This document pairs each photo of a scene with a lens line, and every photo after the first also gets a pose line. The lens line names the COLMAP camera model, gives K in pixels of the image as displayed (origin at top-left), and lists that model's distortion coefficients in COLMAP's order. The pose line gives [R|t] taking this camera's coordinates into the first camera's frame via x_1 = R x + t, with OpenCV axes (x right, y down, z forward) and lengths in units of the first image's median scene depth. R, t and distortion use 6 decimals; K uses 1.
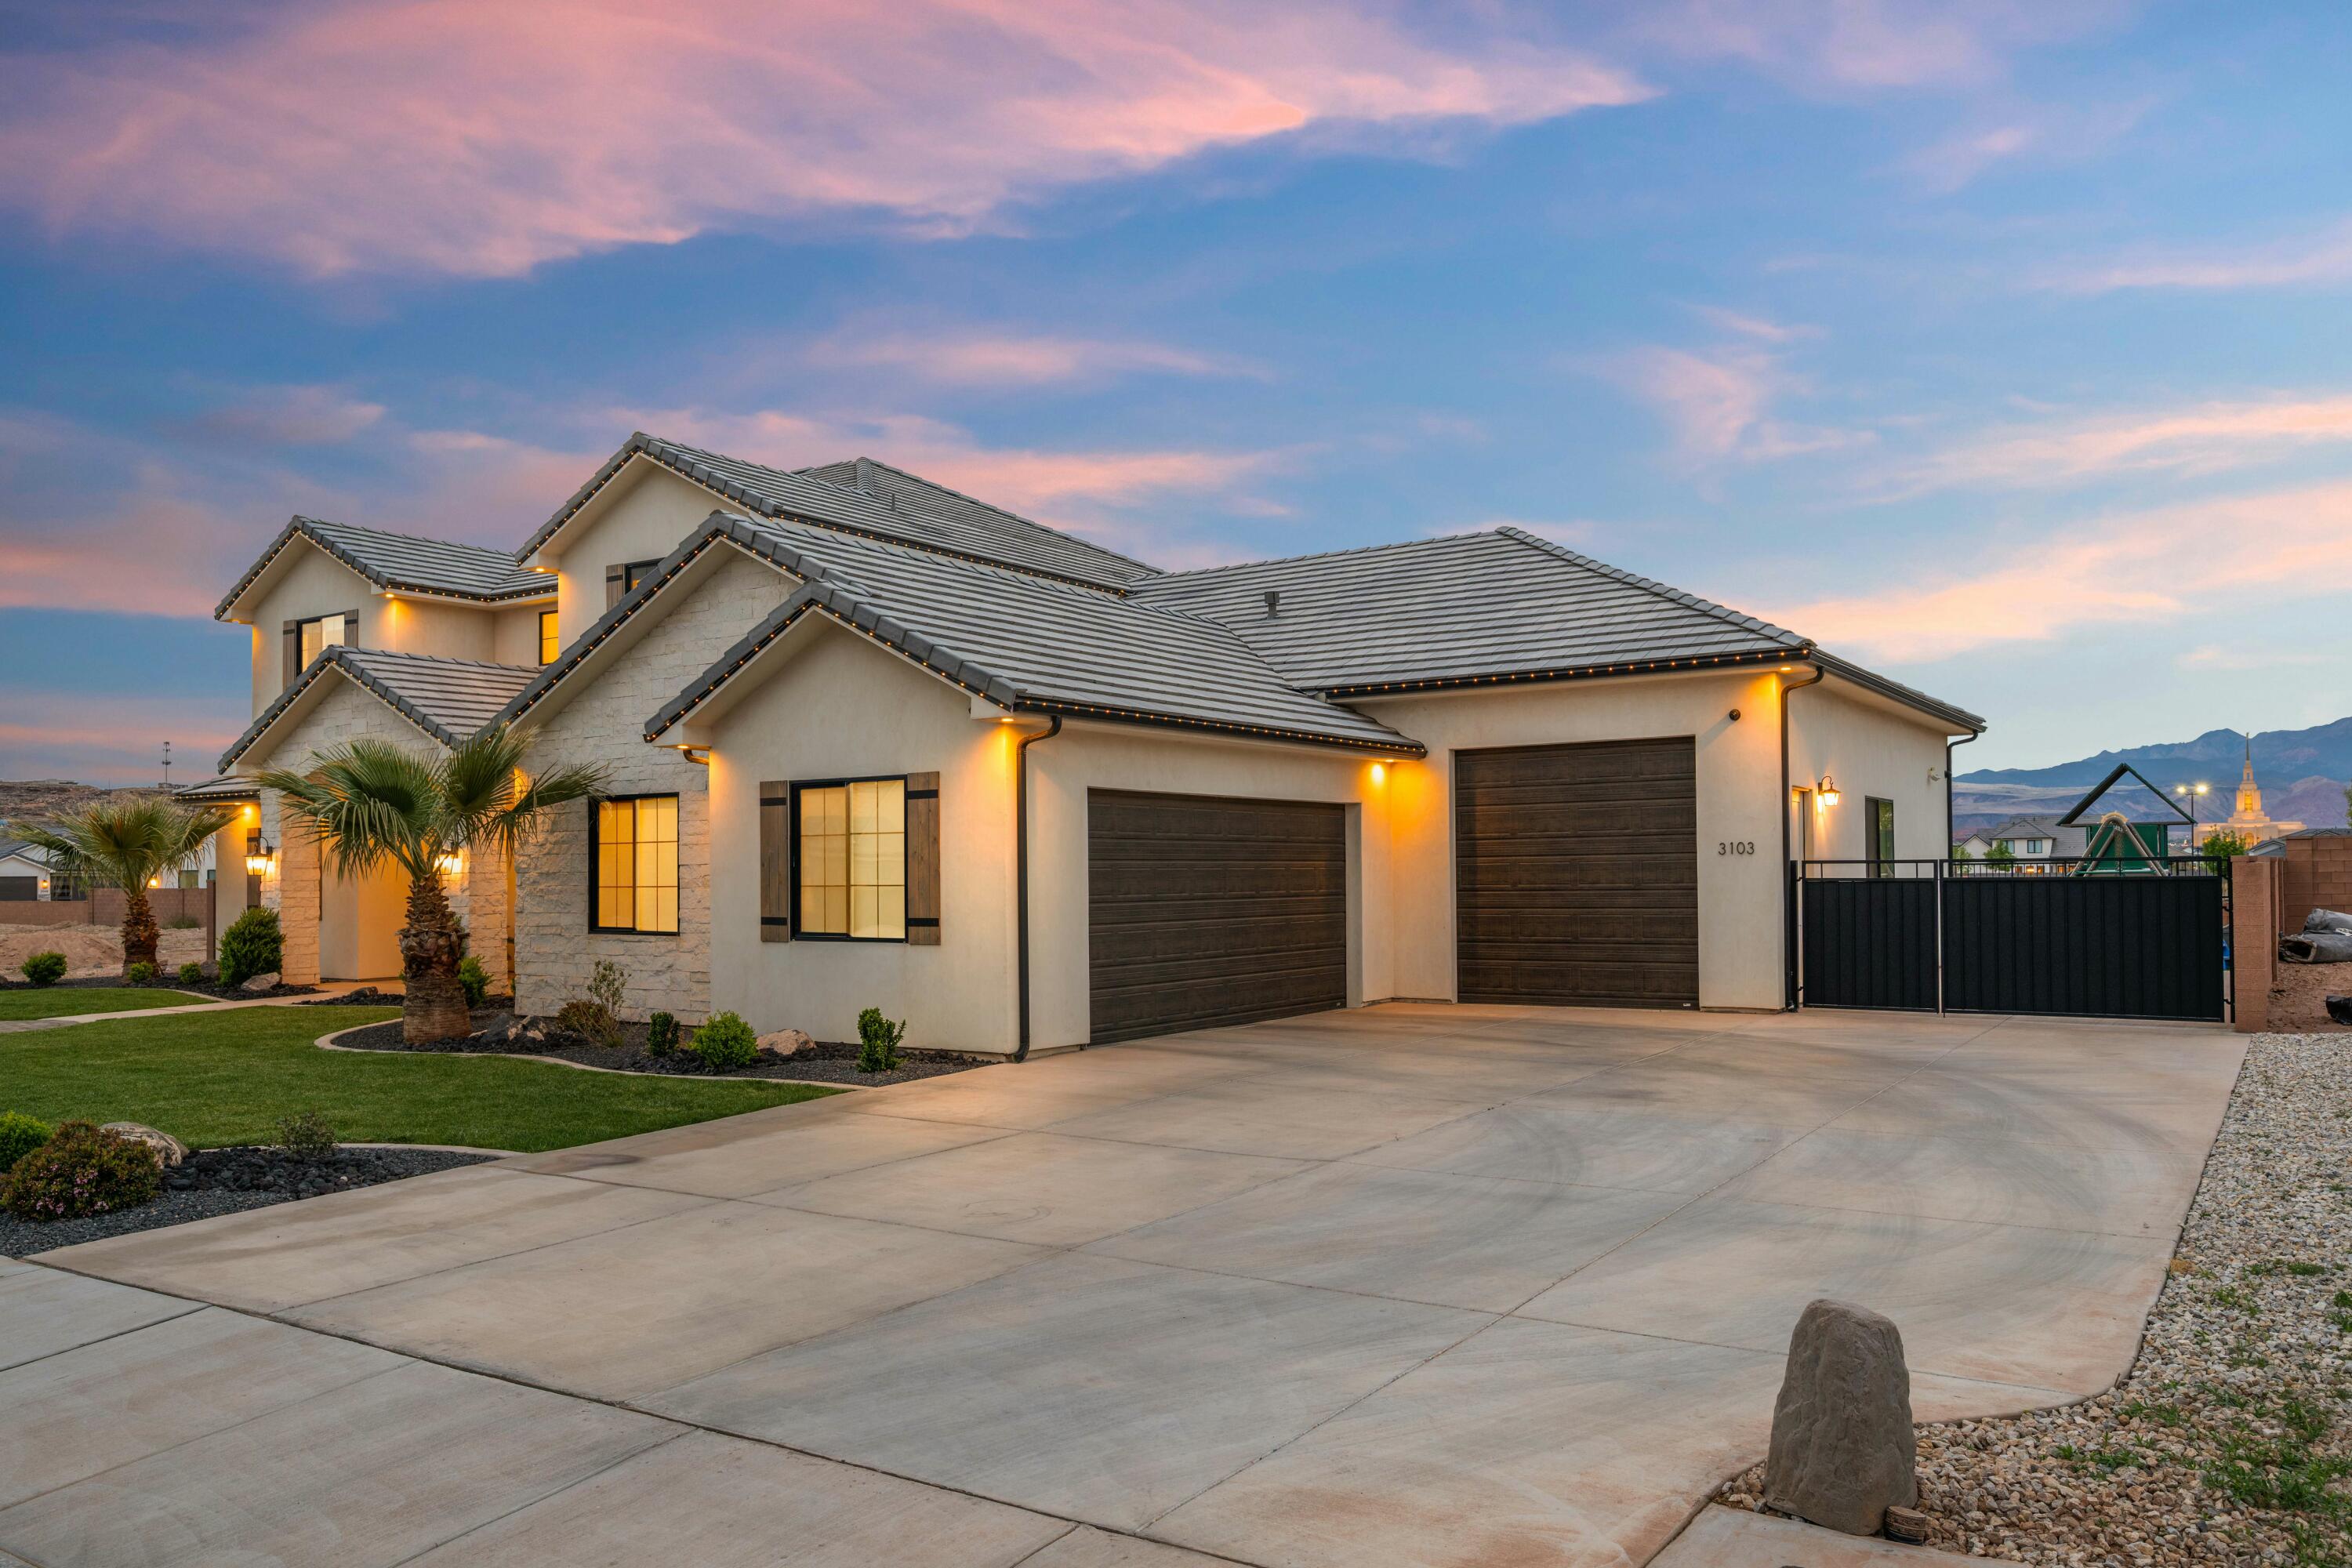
lens RADIAL K [[1702.5, 0, 1176.1], [0, 1702.5, 858.0], [0, 0, 1]] dist [-0.000174, 0.000816]
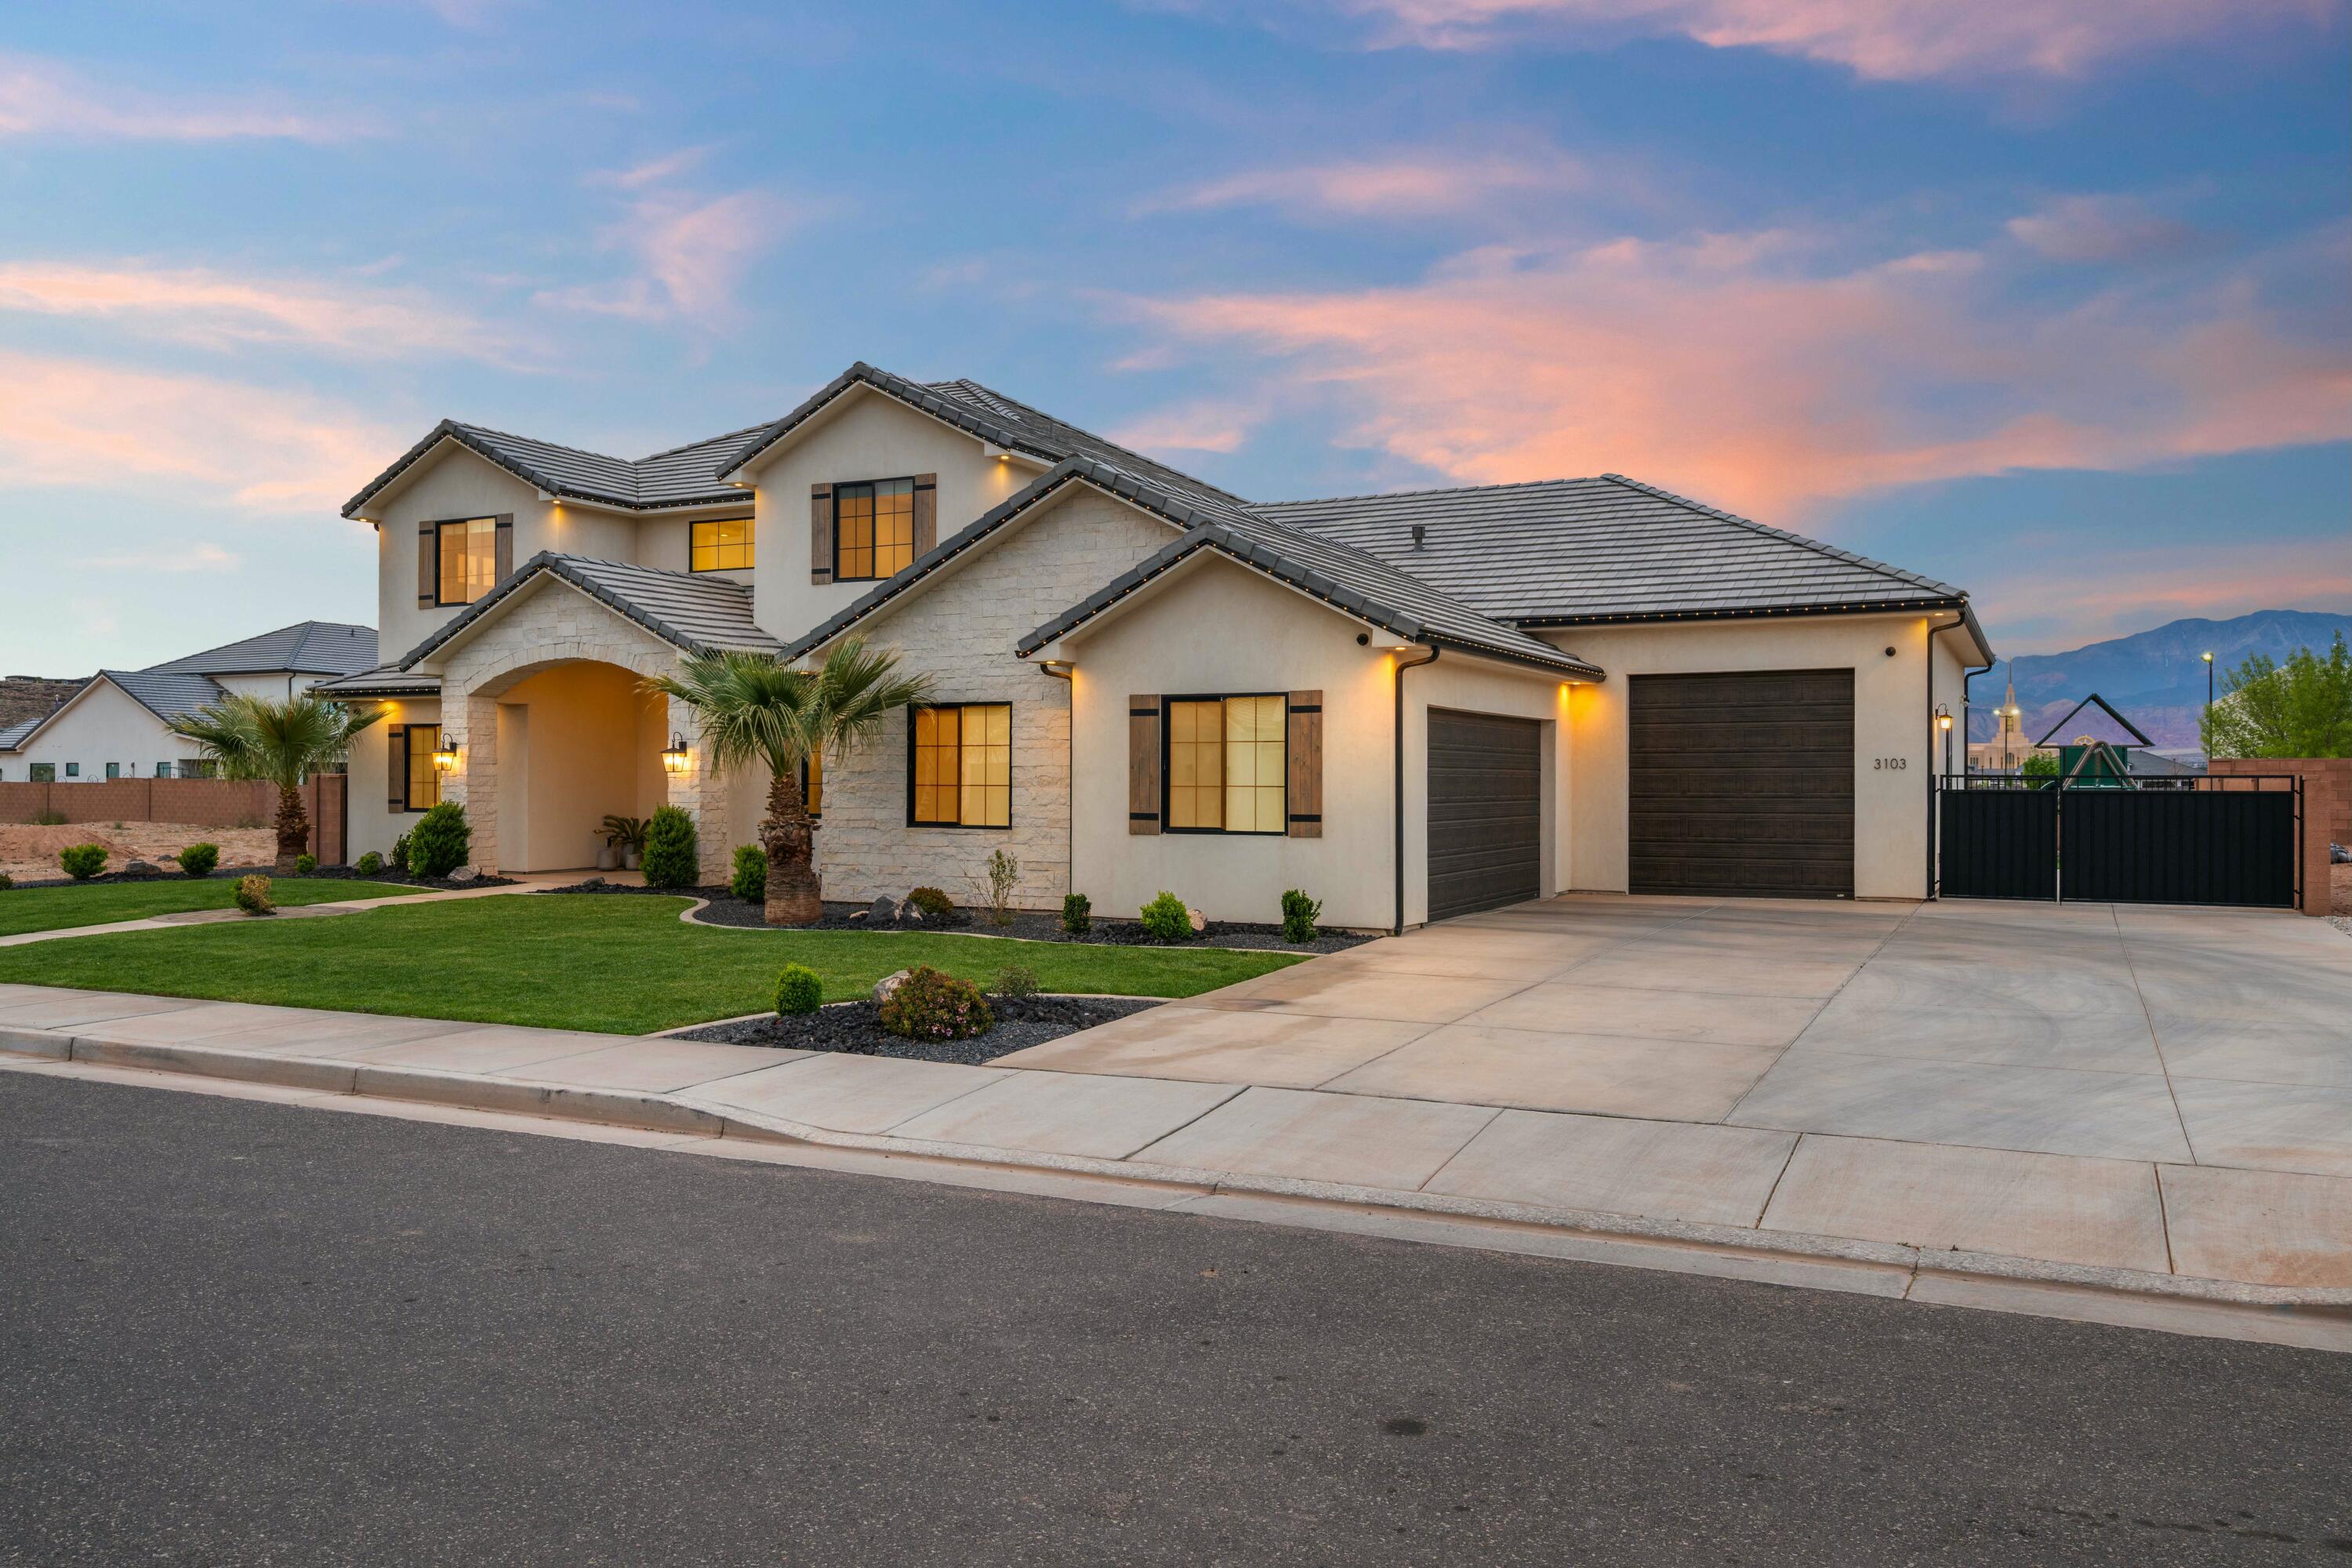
lens RADIAL K [[1747.8, 0, 1176.0], [0, 1747.8, 784.0], [0, 0, 1]] dist [-0.002004, -0.000741]
pose [[0.992579, 0.011680, 0.121043, -0.316817], [-0.013036, 0.999861, 0.010413, 0.002242], [-0.120904, -0.011914, 0.992593, -0.153584]]
